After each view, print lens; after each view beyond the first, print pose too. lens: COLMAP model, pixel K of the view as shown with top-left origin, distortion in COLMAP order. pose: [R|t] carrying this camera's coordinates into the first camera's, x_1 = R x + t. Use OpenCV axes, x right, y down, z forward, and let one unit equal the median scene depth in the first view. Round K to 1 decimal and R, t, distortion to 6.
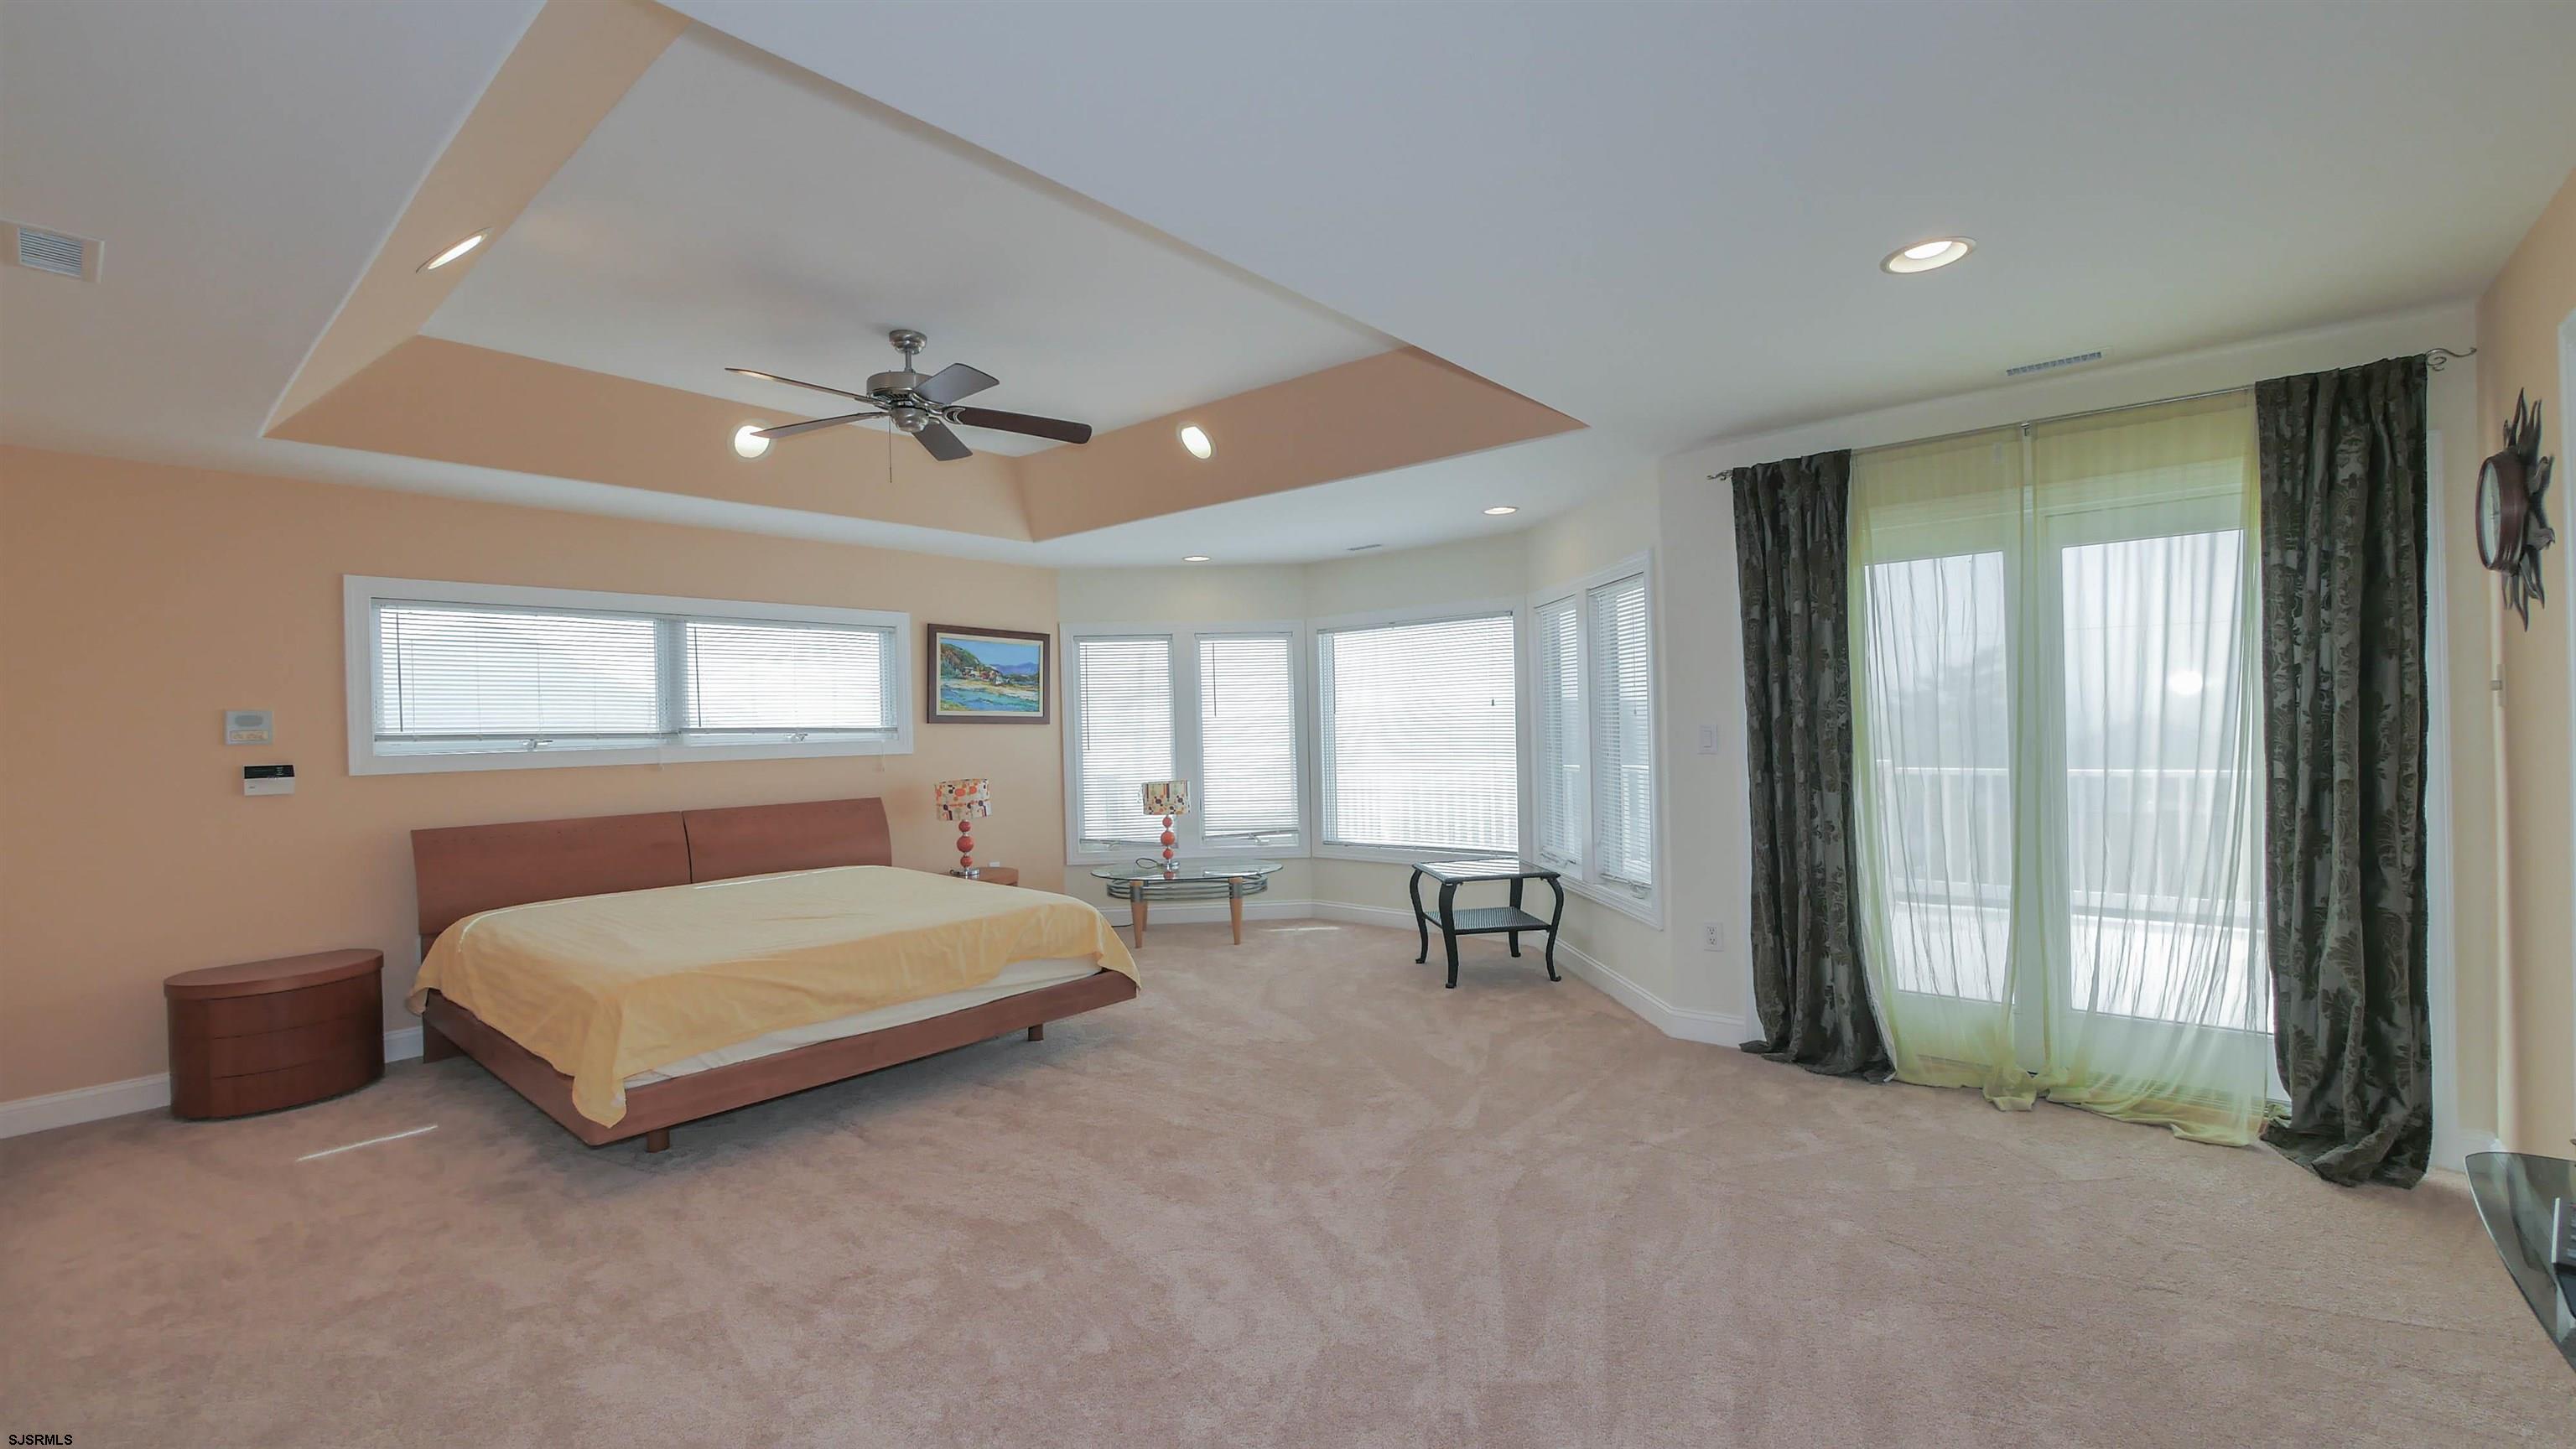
lens RADIAL K [[1055.1, 0, 1283.9], [0, 1055.1, 724.2], [0, 0, 1]] dist [-0.002222, 0.000020]
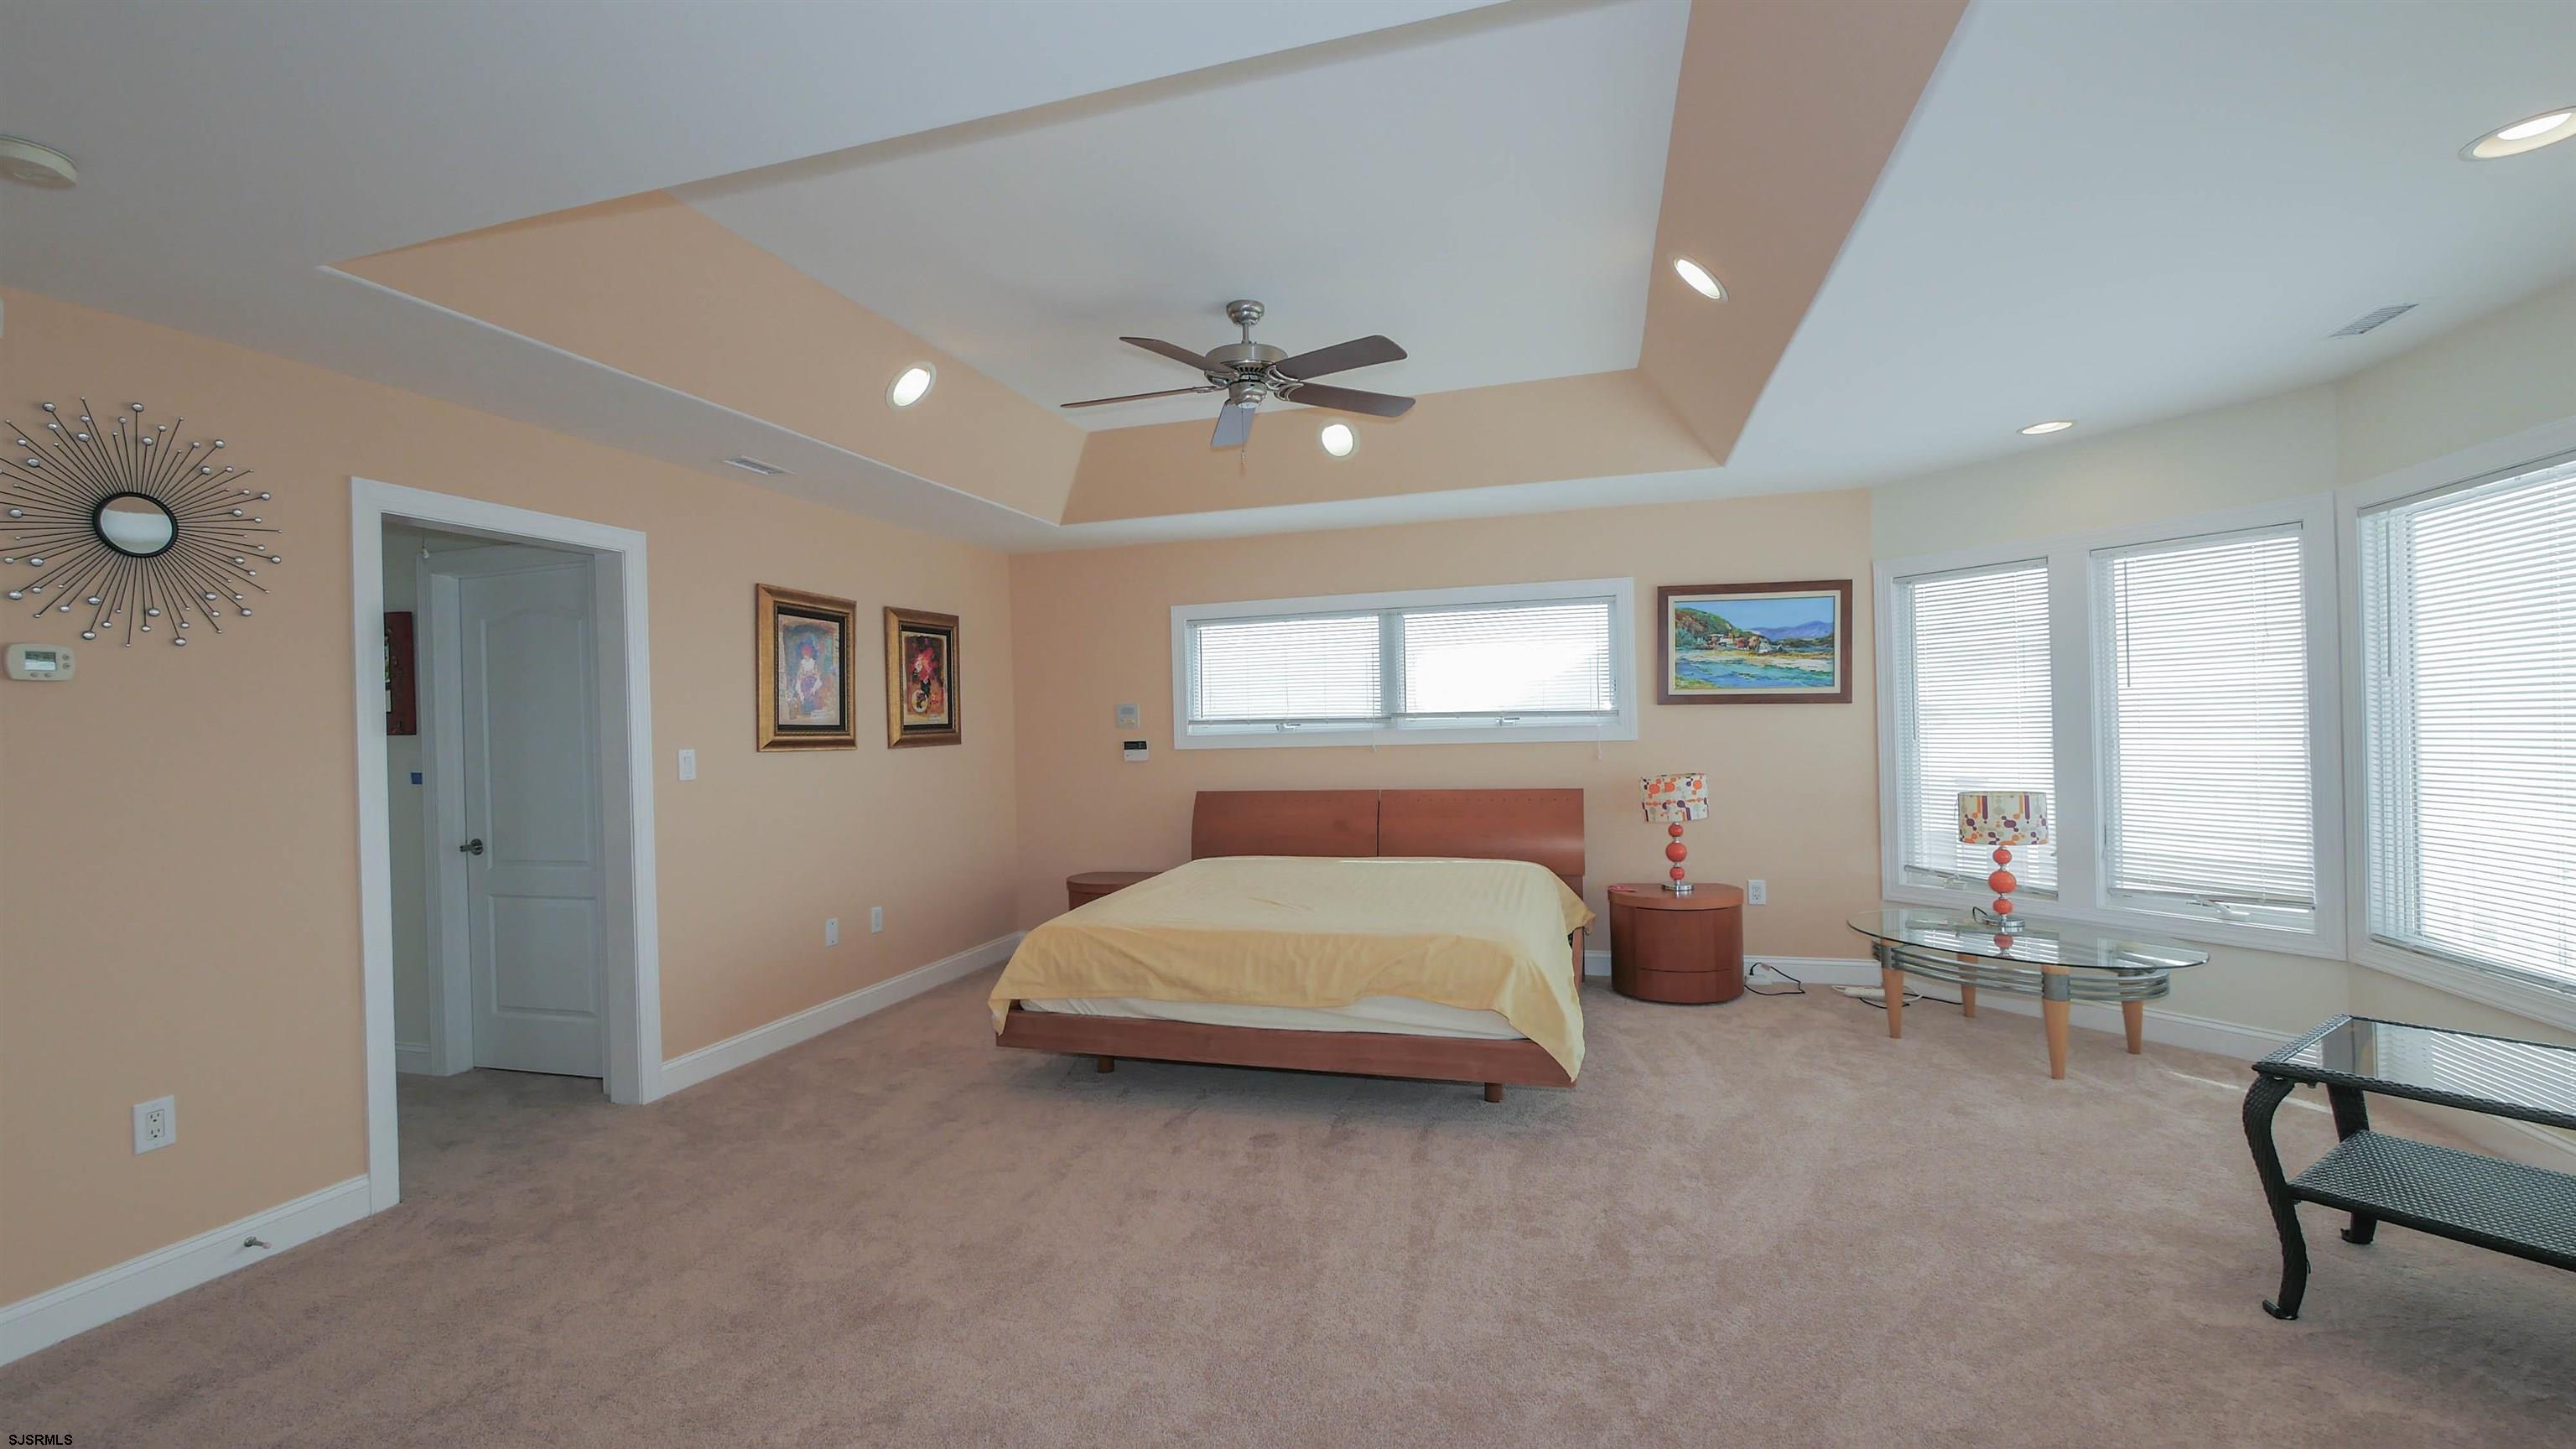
lens RADIAL K [[1055.1, 0, 1268.9], [0, 1055.1, 731.1], [0, 0, 1]] dist [-0.002222, 0.000020]
pose [[0.411146, 0.015915, -0.911431, 0.304952], [0.015793, 0.999573, 0.024578, -0.005509], [0.911433, -0.024499, 0.410719, 0.365678]]
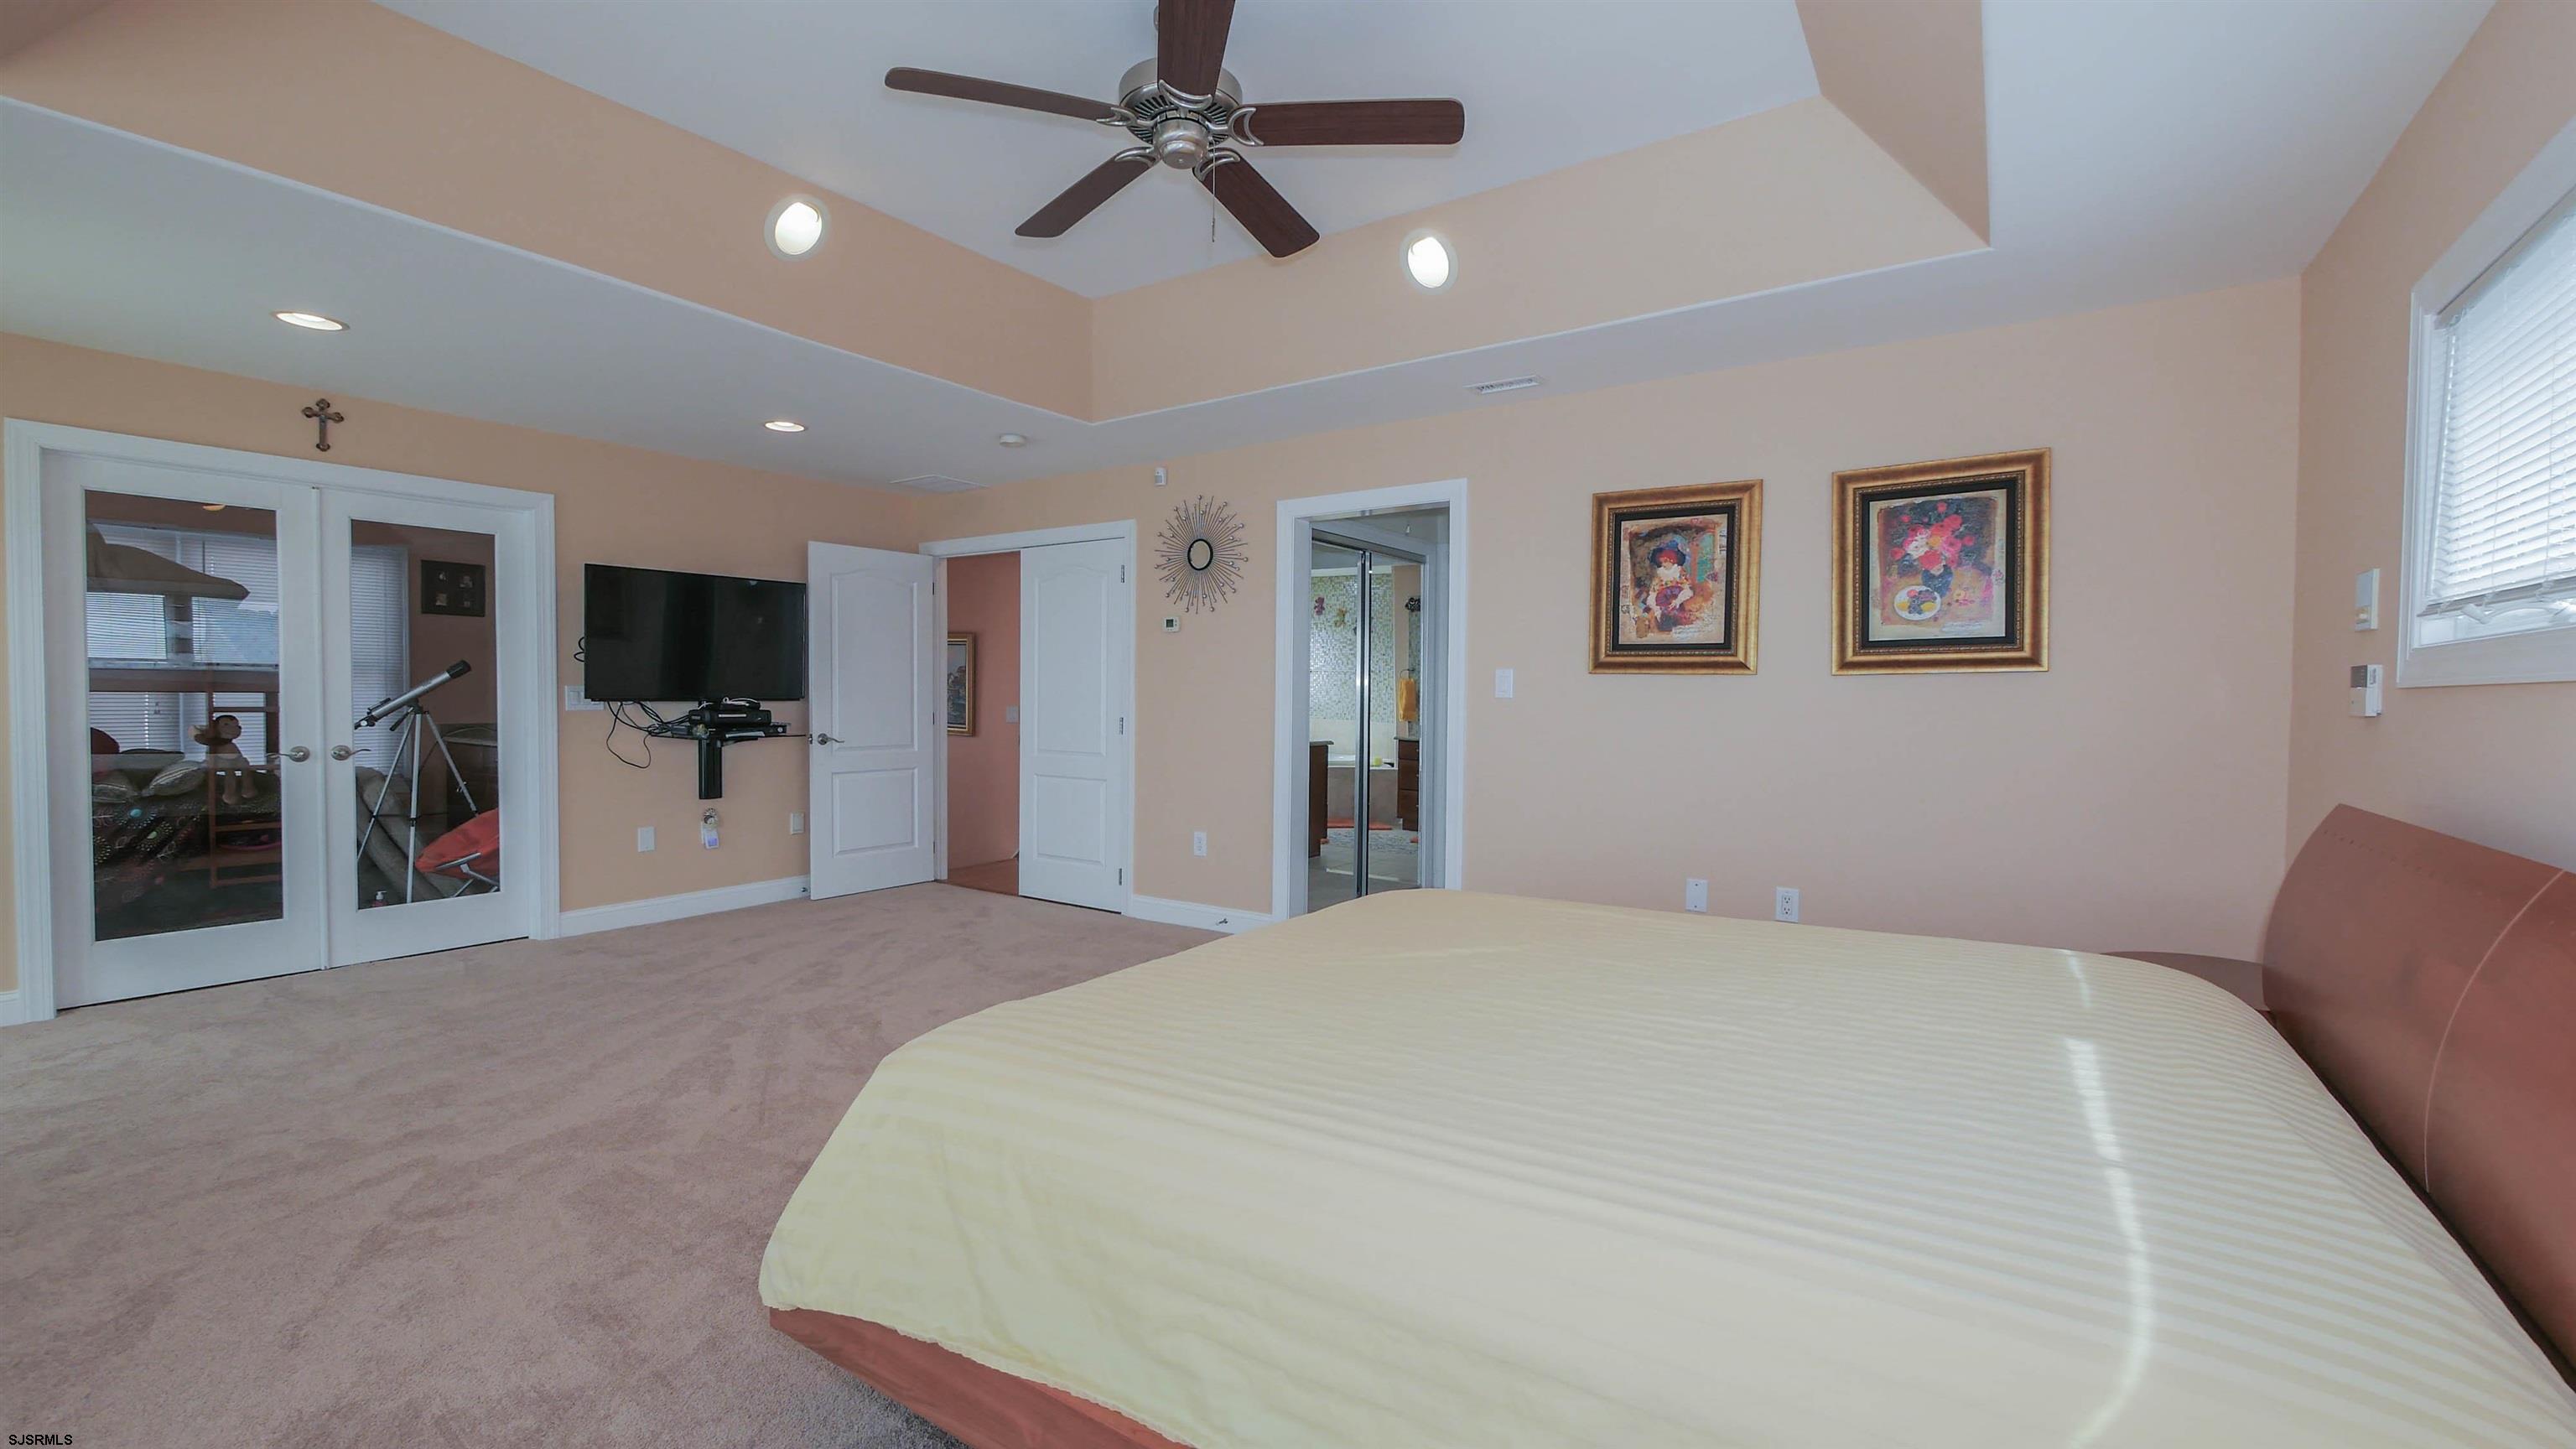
lens RADIAL K [[1055.1, 0, 1288.4], [0, 1055.1, 729.2], [0, 0, 1]] dist [-0.002222, 0.000020]
pose [[-0.990805, 0.022729, -0.133378, -0.337496], [0.018079, 0.999189, 0.035966, 0.037261], [0.134087, 0.033224, -0.990412, 1.152026]]
